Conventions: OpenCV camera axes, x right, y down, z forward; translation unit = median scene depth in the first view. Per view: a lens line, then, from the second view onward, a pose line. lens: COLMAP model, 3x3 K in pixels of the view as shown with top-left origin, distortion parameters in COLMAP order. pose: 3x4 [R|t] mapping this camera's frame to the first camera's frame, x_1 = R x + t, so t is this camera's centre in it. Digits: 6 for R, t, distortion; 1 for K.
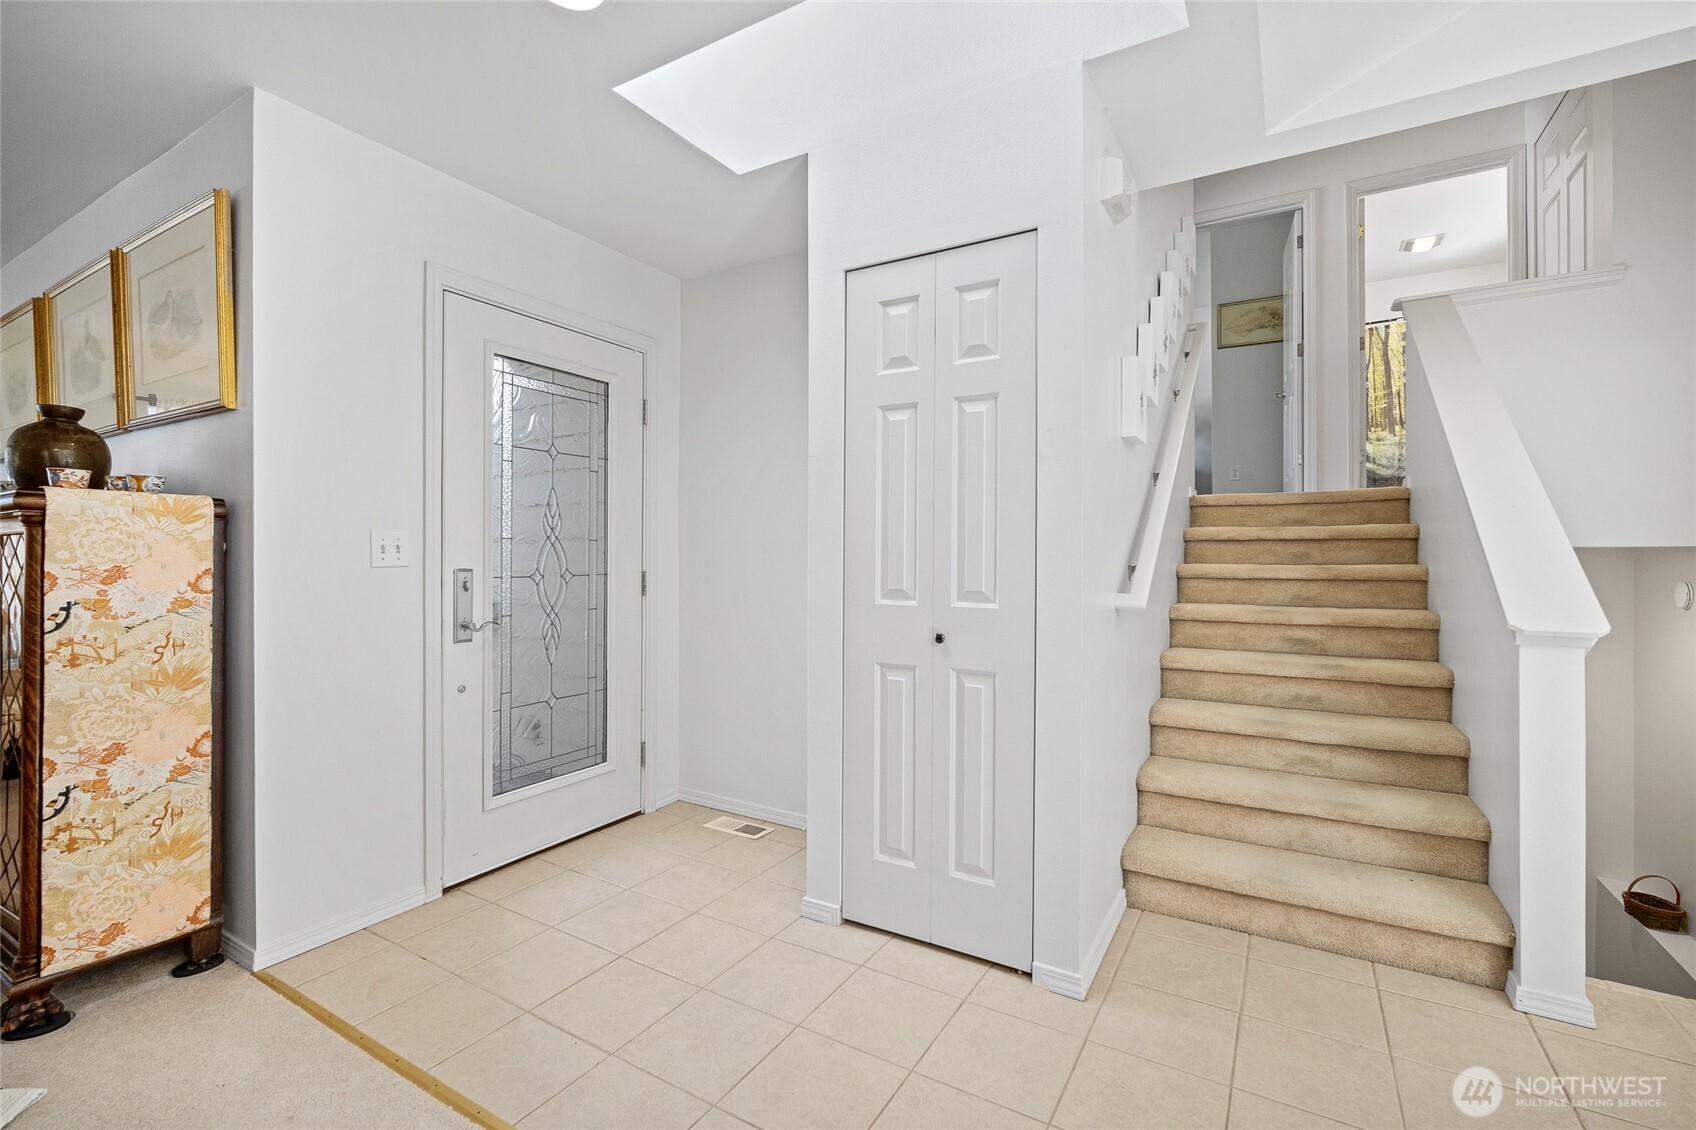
lens RADIAL K [[741.5, 0, 847.6], [0, 741.5, 554.8], [0, 0, 1]] dist [-0.003449, 0.000326]
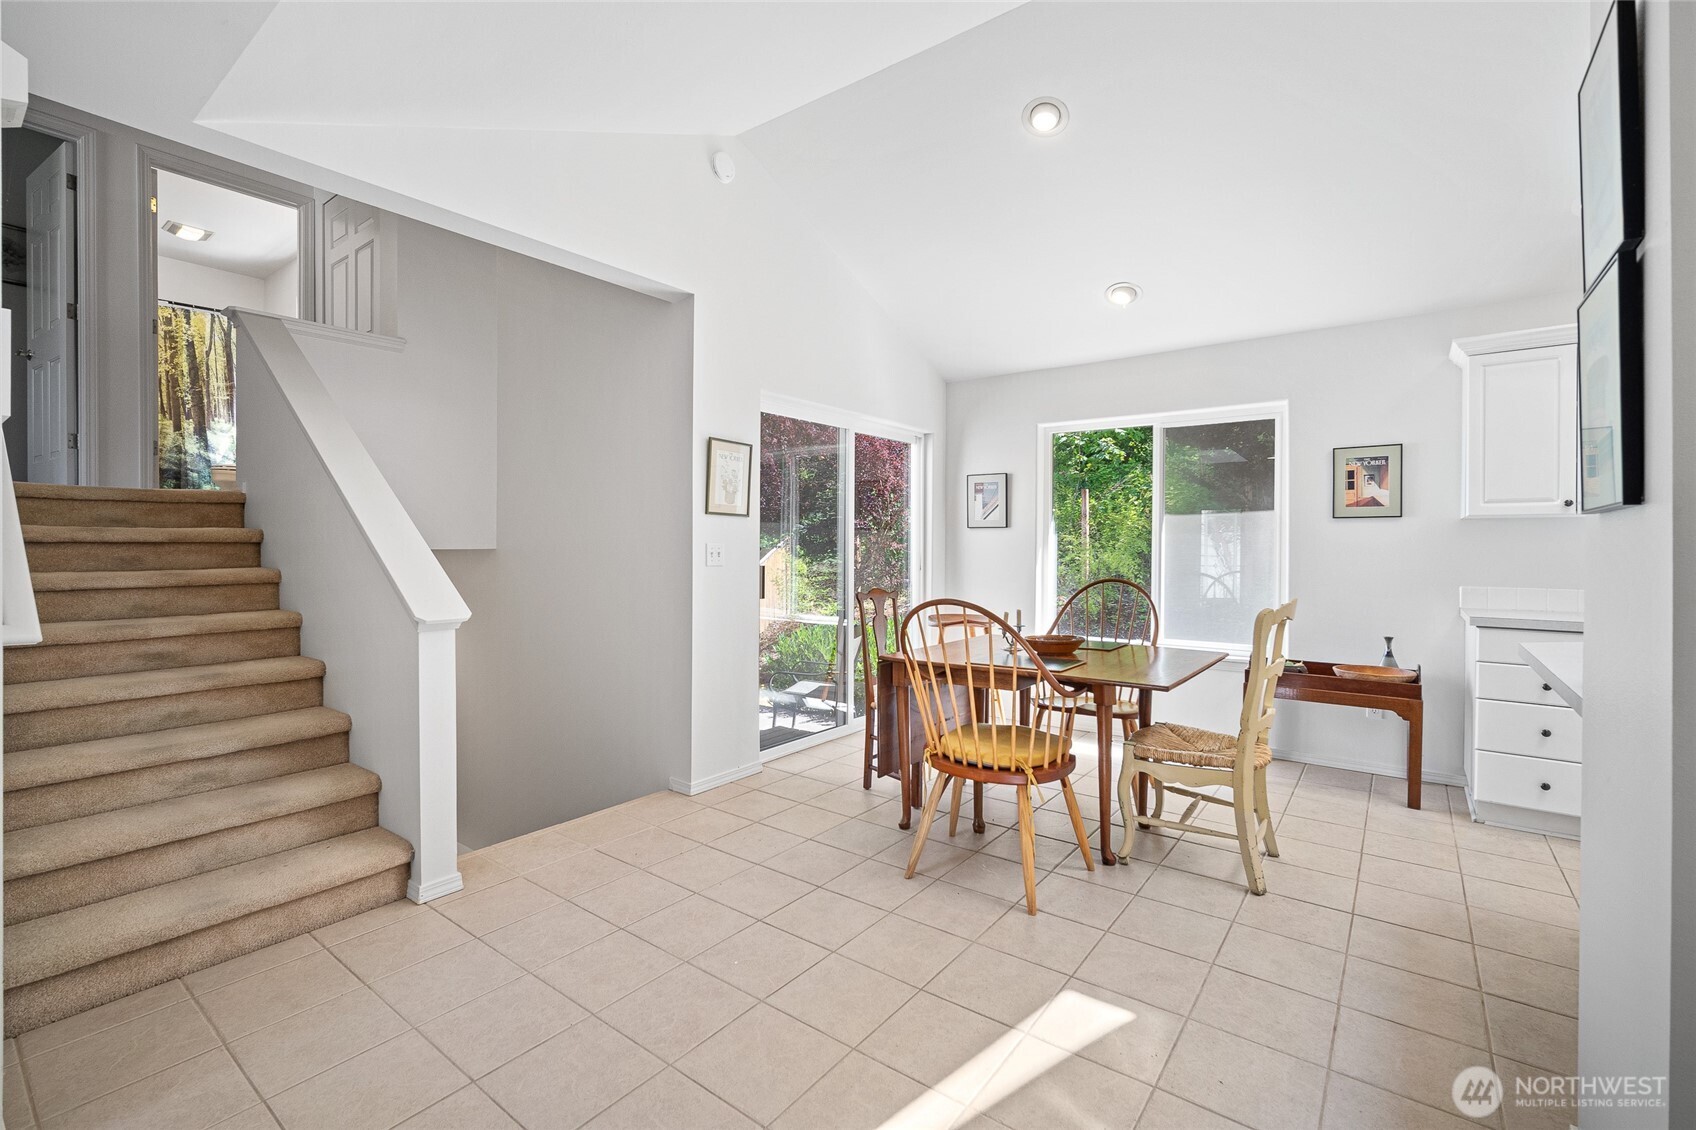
lens RADIAL K [[738.2, 0, 853.9], [0, 738.2, 551.5], [0, 0, 1]] dist [-0.007228, 0.000678]
pose [[0.106383, -0.007836, 0.994294, -0.209331], [-0.003137, 0.999961, 0.008216, -0.023616], [-0.994320, -0.003993, 0.106354, 0.049679]]
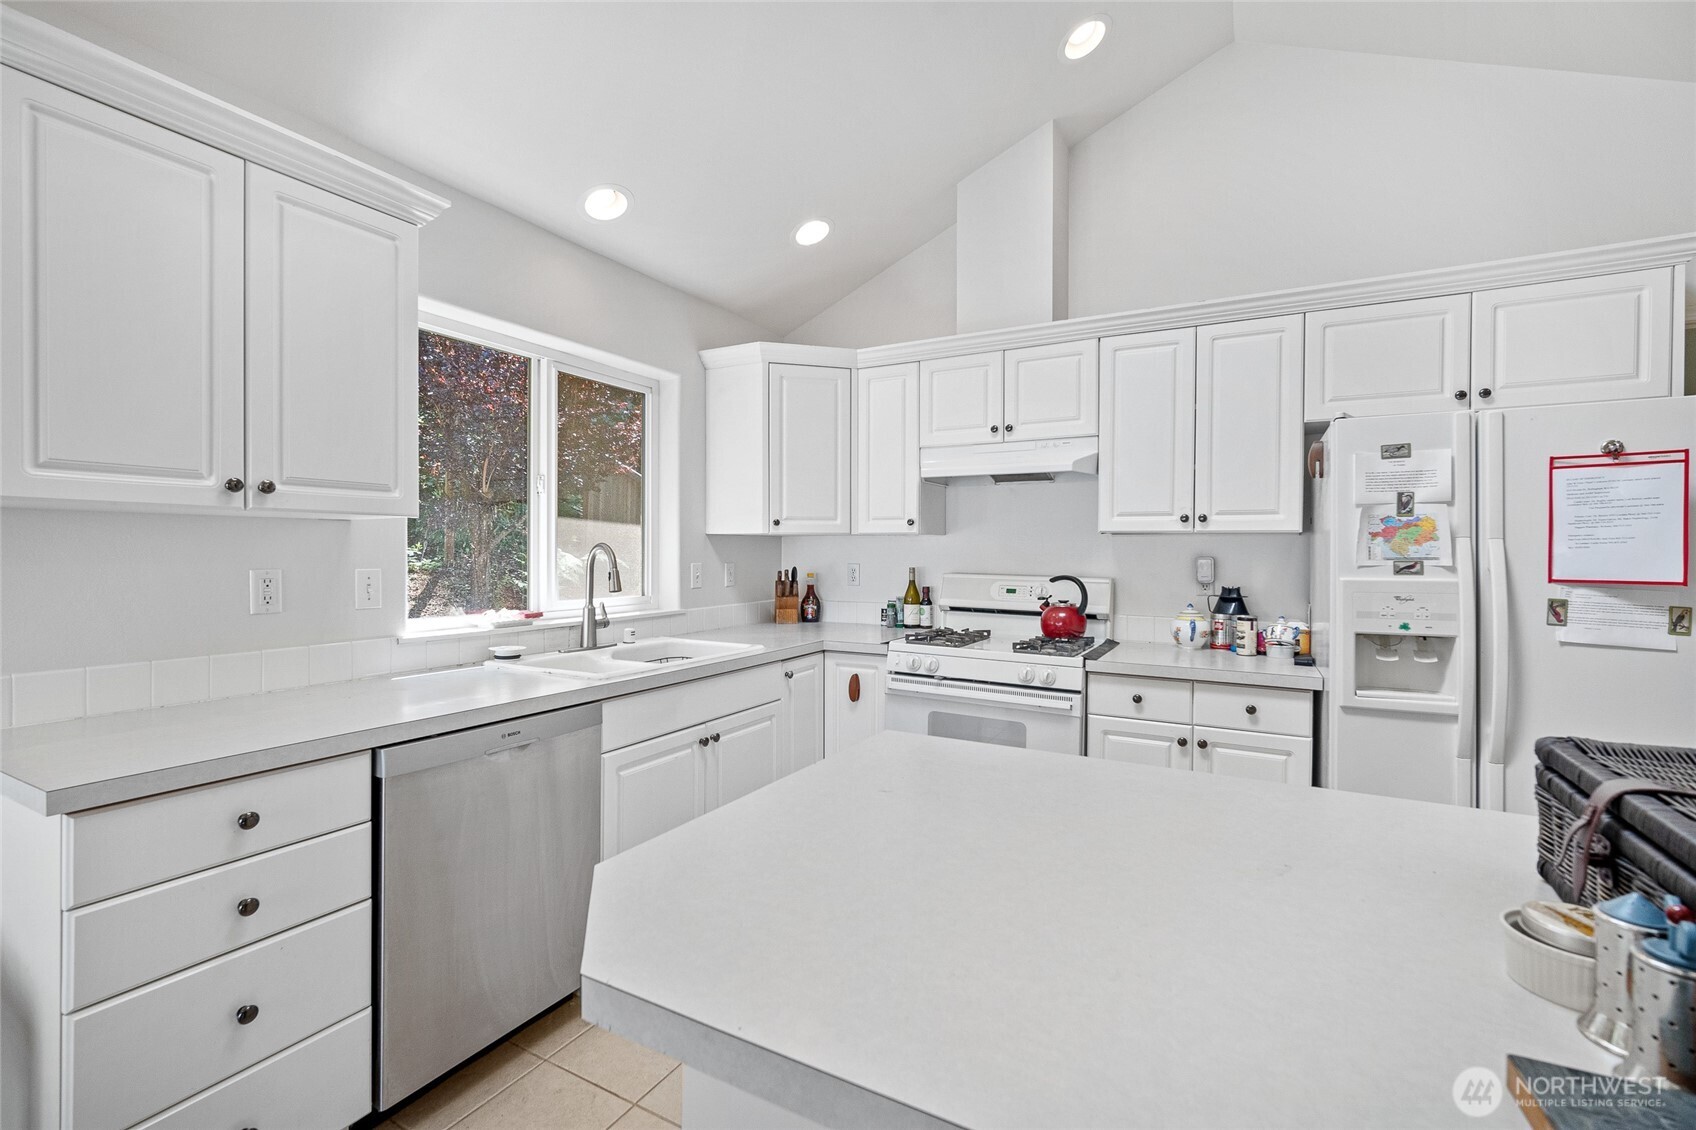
lens RADIAL K [[741.5, 0, 847.6], [0, 741.5, 554.8], [0, 0, 1]] dist [-0.003449, 0.000326]
pose [[-0.999363, -0.006748, -0.035029, 0.585633], [-0.006891, 0.999968, 0.003982, -0.046308], [0.035001, 0.004221, -0.999378, -0.355934]]
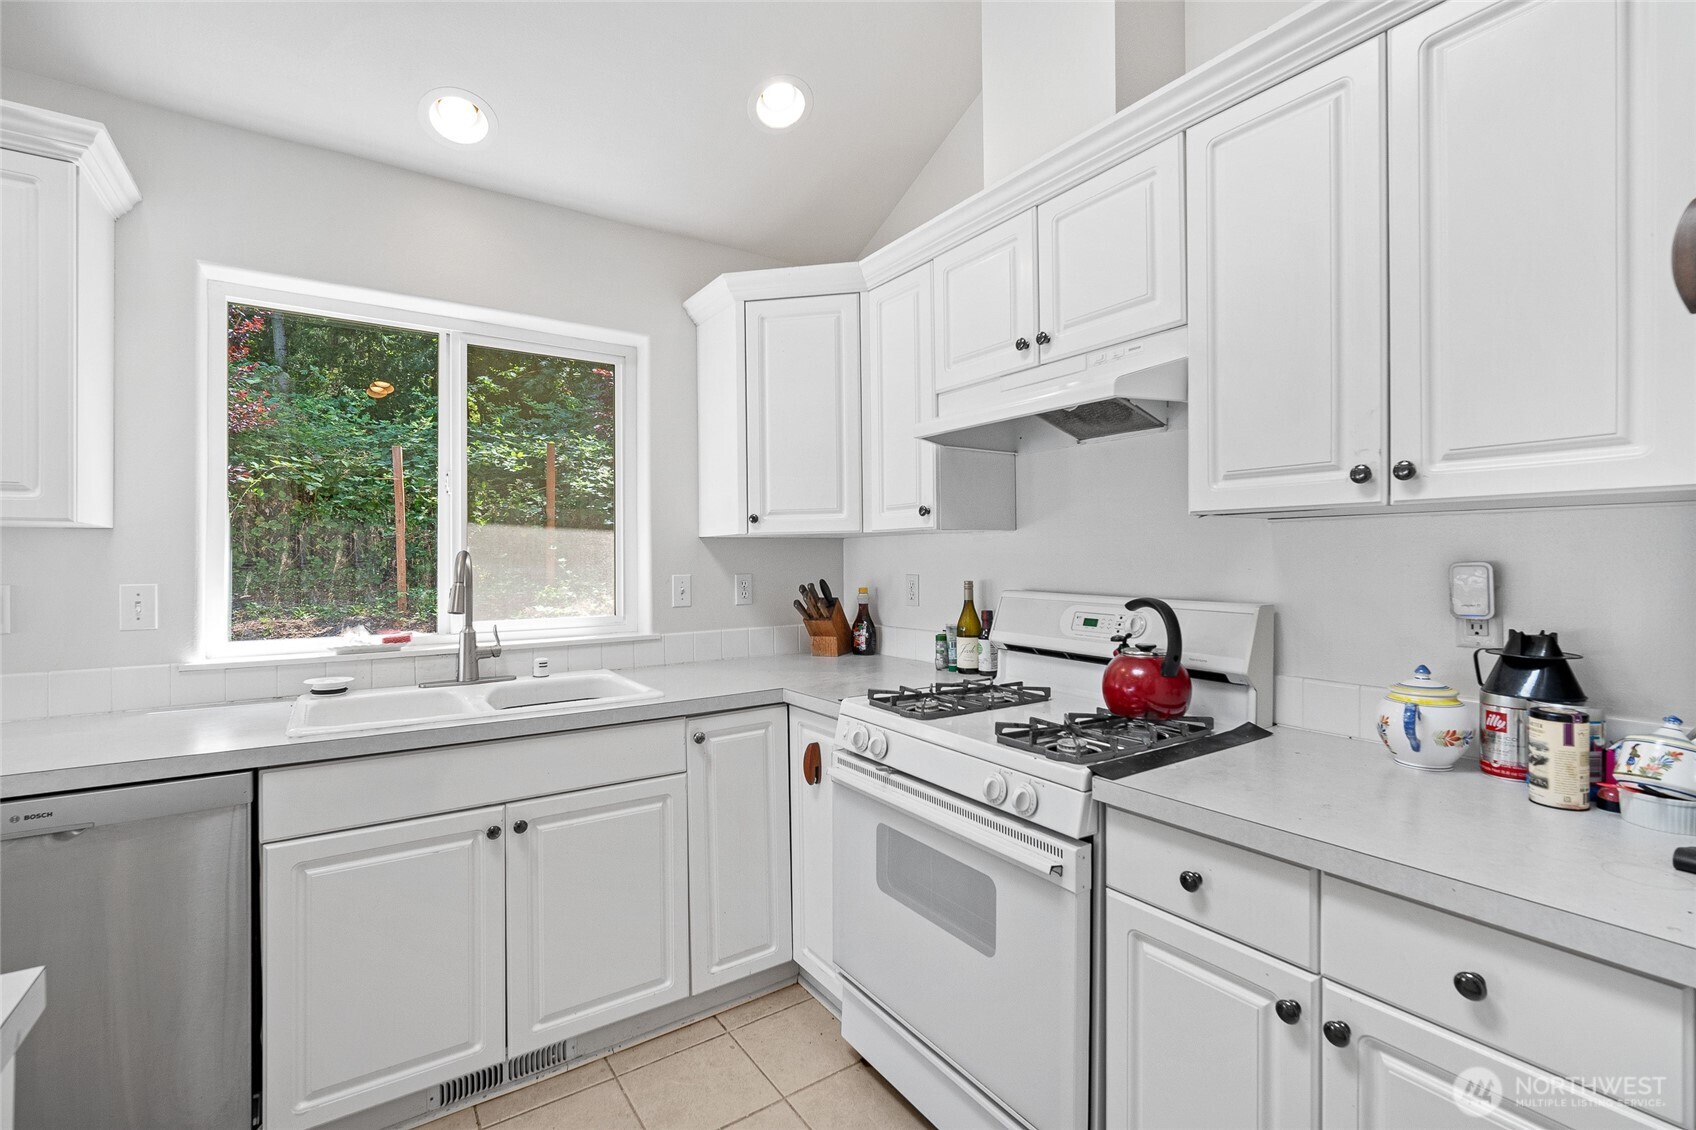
lens RADIAL K [[750.2, 0, 848.3], [0, 750.2, 554.4], [0, 0, 1]] dist [-0.005510, 0.000530]
pose [[-0.906734, 0.005610, 0.421666, 0.212143], [0.003286, 0.999975, -0.006238, -0.045492], [-0.421691, -0.004271, -0.906730, -0.779199]]
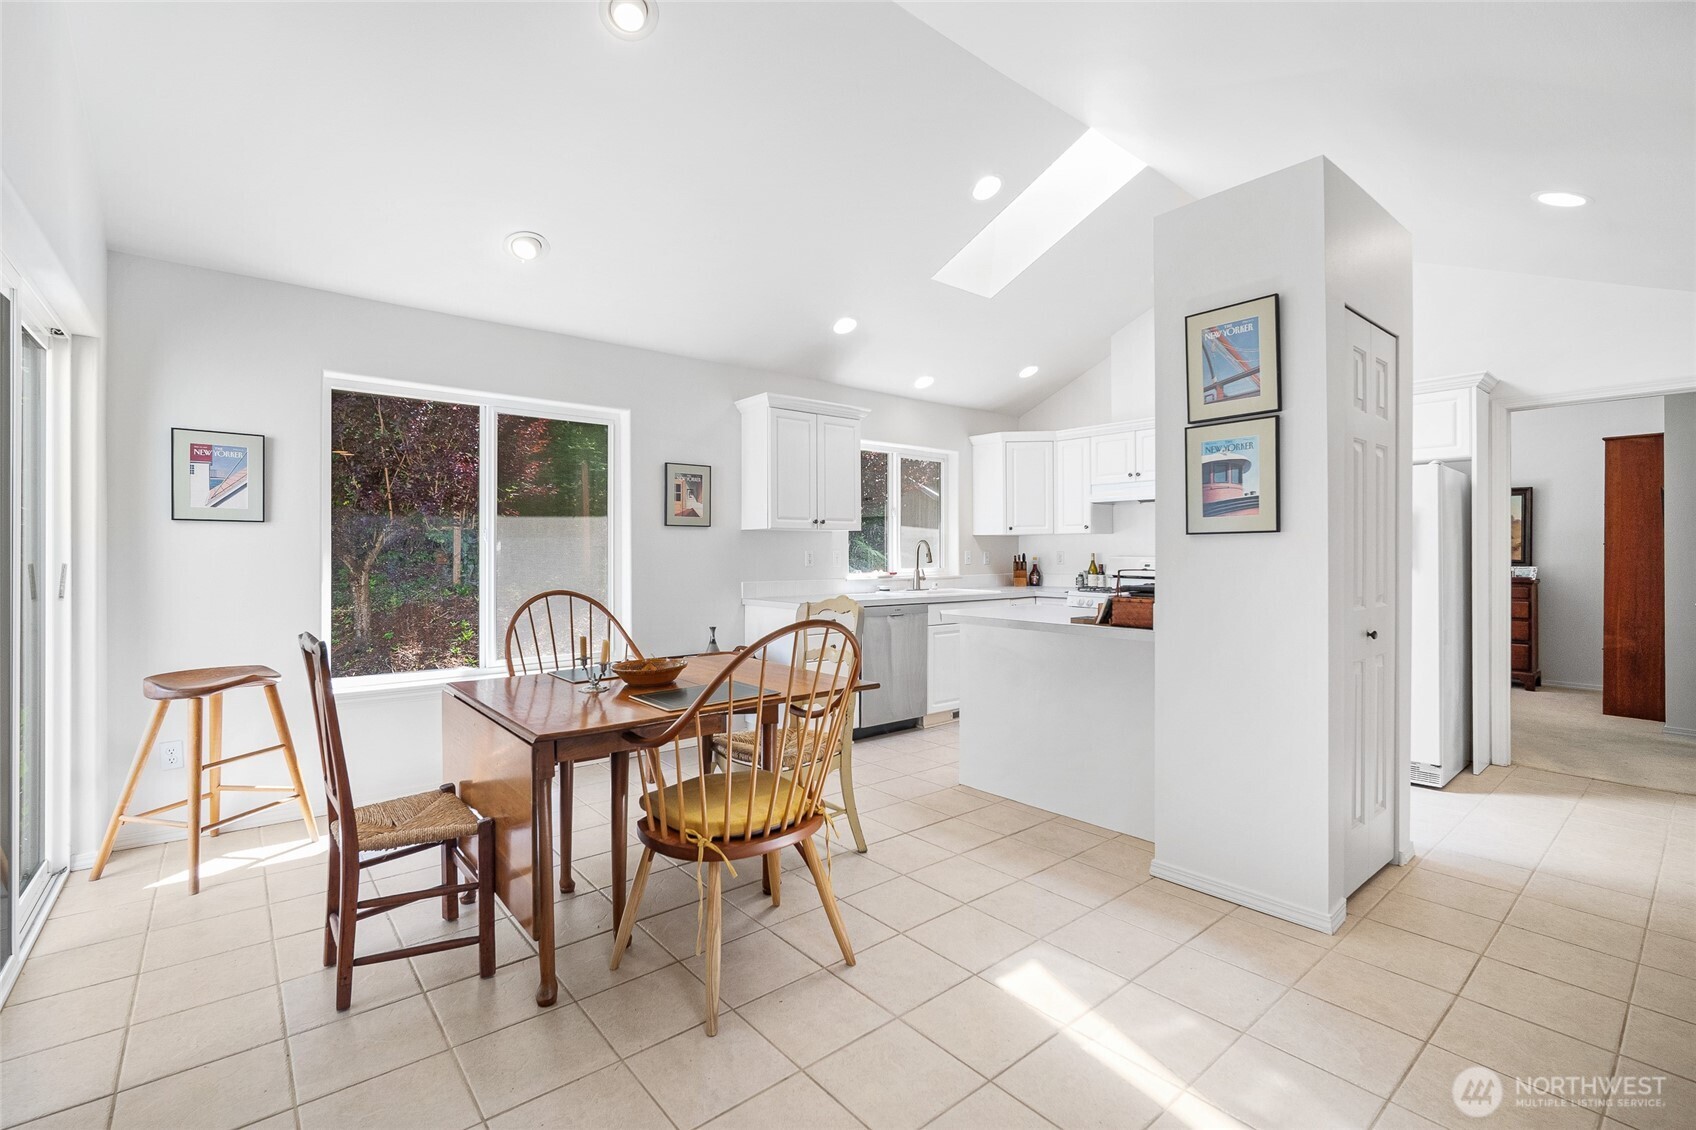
lens RADIAL K [[750.2, 0, 848.3], [0, 750.2, 554.4], [0, 0, 1]] dist [-0.005510, 0.000530]
pose [[-0.944163, -0.002275, 0.329470, 0.391430], [-0.001355, 0.999995, 0.003023, -0.023230], [-0.329475, 0.002407, -0.944161, 0.649463]]
